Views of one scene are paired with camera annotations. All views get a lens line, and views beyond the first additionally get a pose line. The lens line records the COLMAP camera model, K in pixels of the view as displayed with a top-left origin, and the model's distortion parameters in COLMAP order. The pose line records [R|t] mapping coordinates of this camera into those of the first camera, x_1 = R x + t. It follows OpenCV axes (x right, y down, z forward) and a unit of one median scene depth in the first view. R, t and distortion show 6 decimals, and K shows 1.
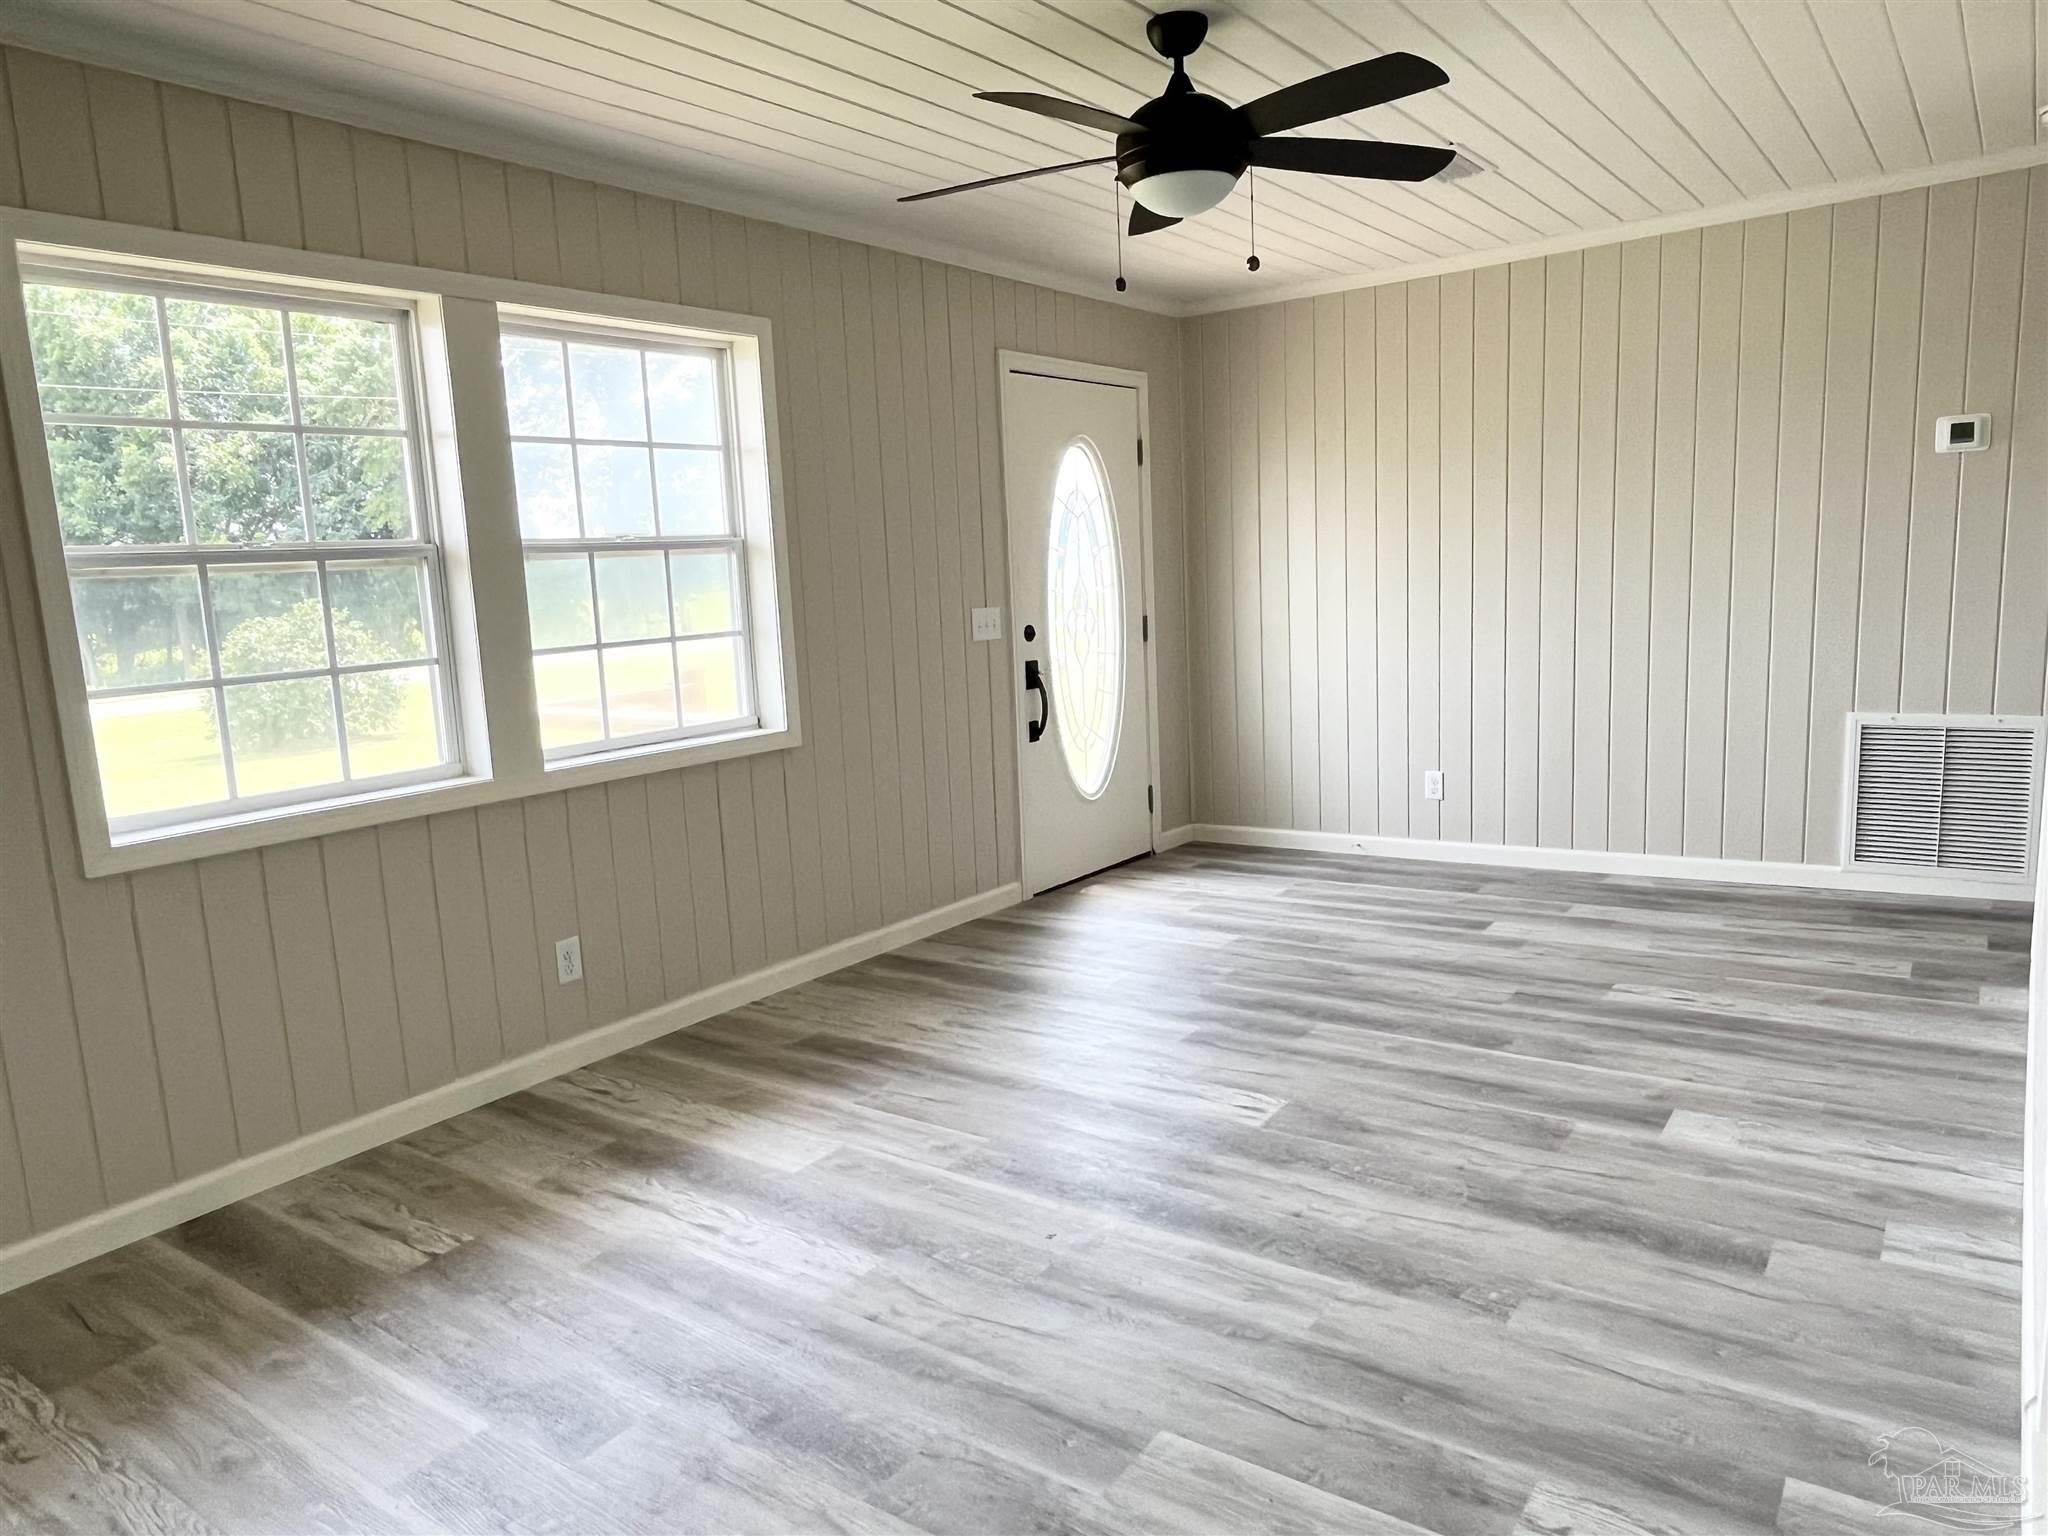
lens RADIAL K [[1370.2, 0, 1024.0], [0, 1370.2, 768.0], [0, 0, 1]] dist [-0.001922, 0.000287]
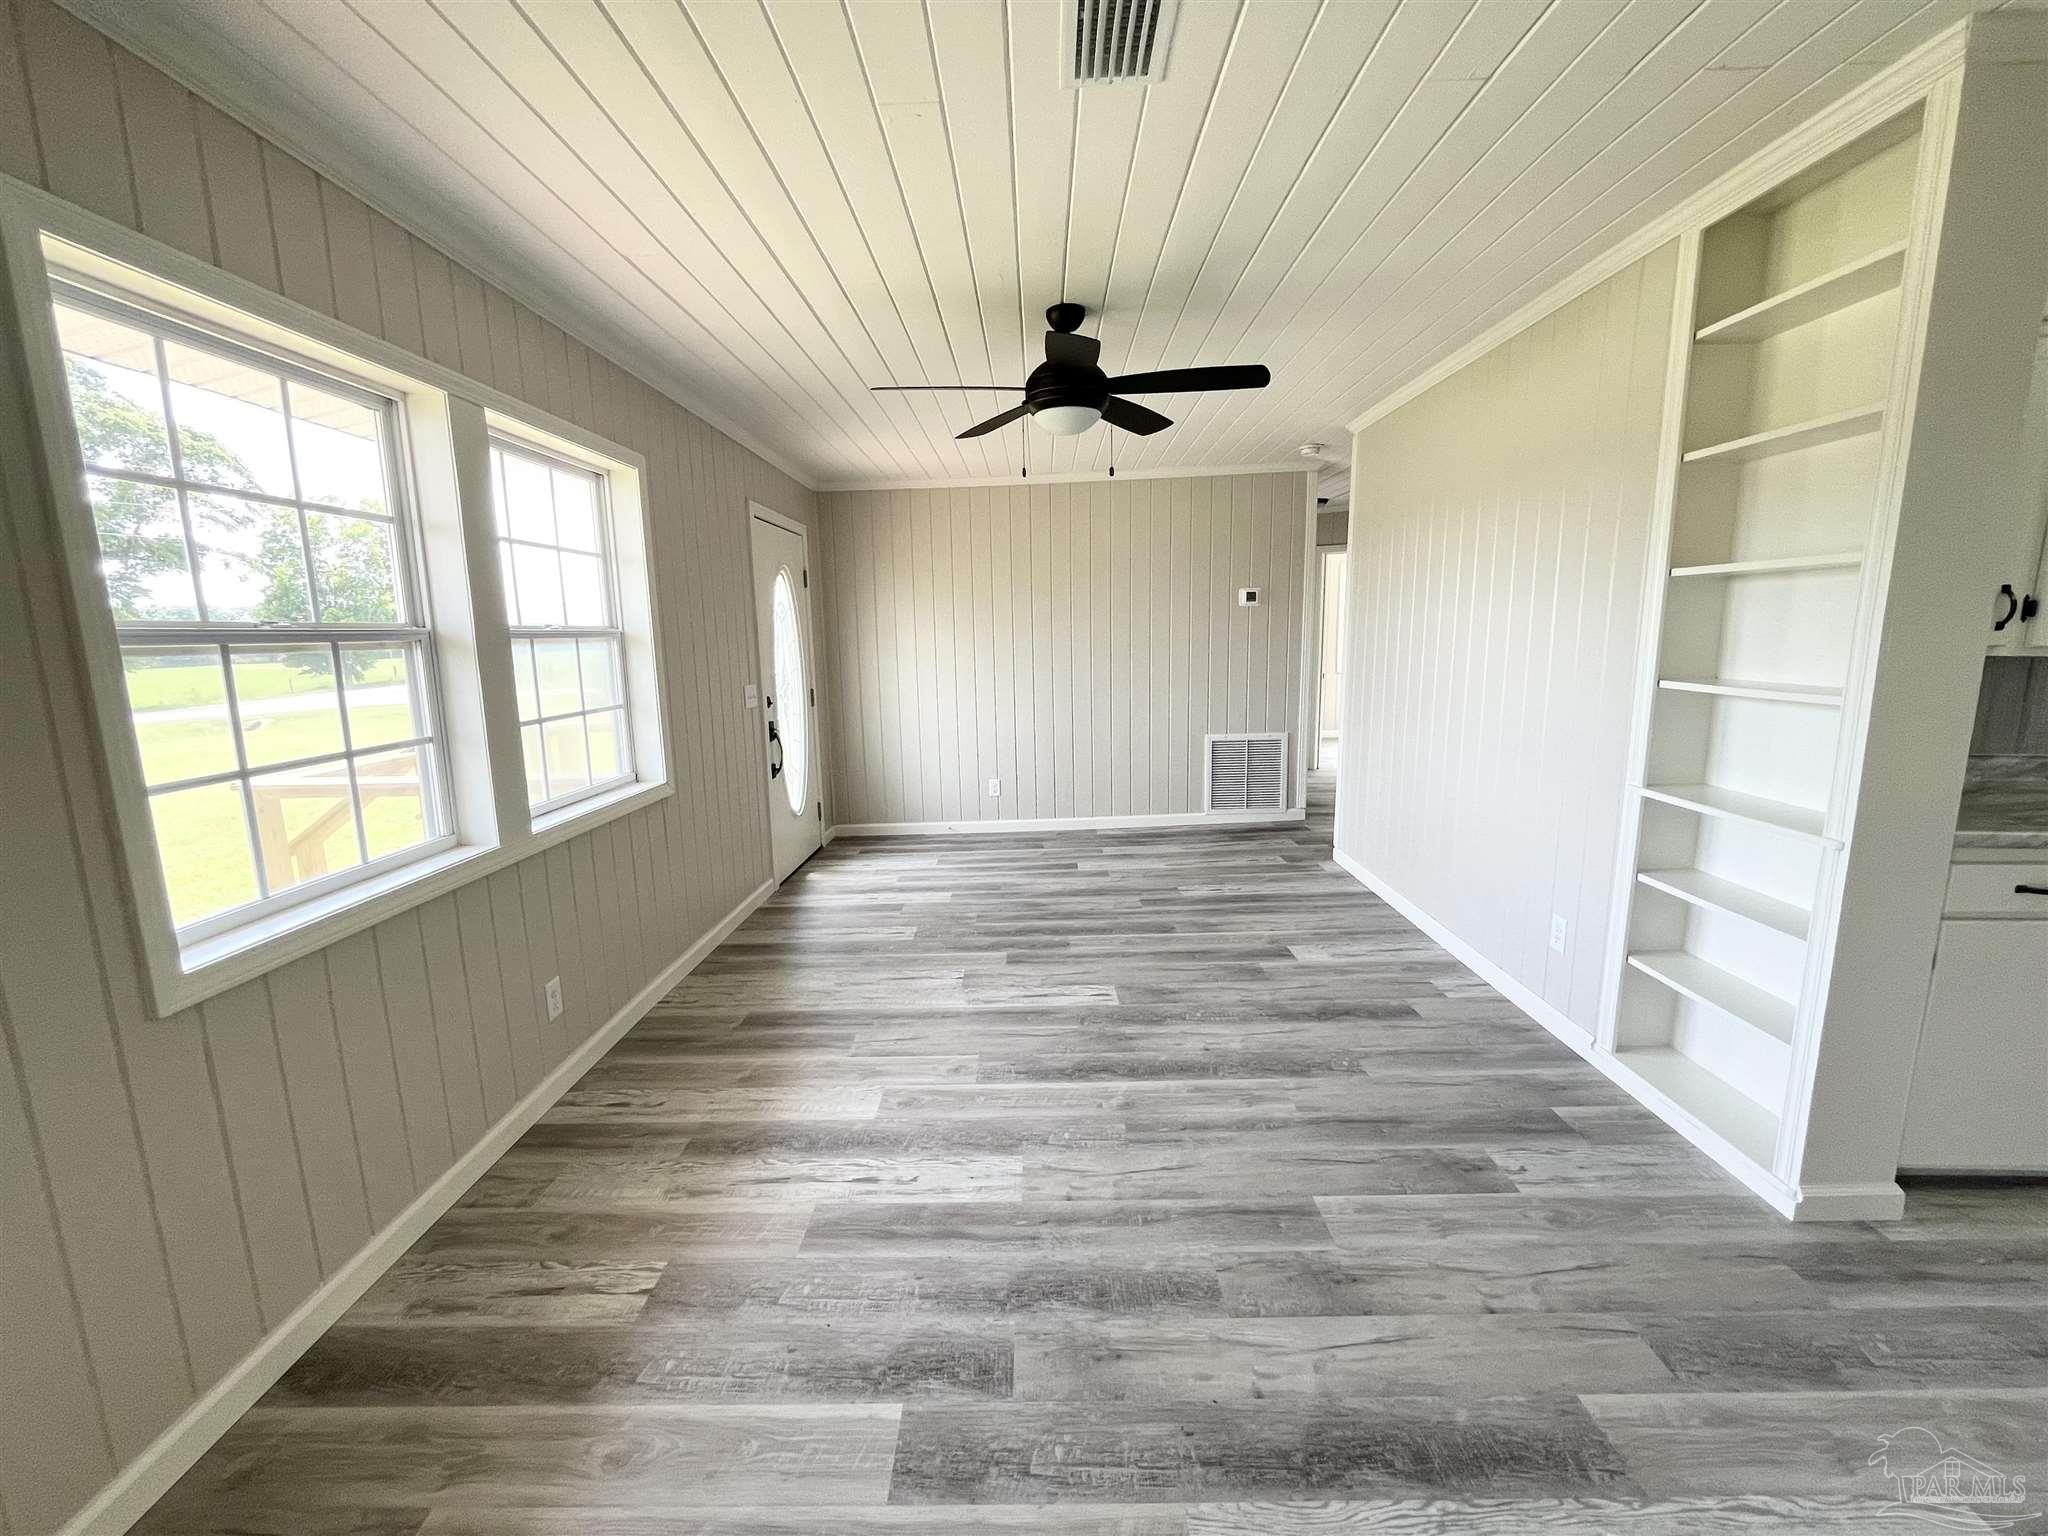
lens RADIAL K [[832.6, 0, 1024.0], [0, 832.6, 768.0], [0, 0, 1]] dist [-0.002933, -0.000195]
pose [[0.821165, -0.062968, 0.567207, -0.411382], [0.070485, 0.997475, 0.008689, -0.029647], [-0.566322, 0.032845, 0.823530, 0.218947]]
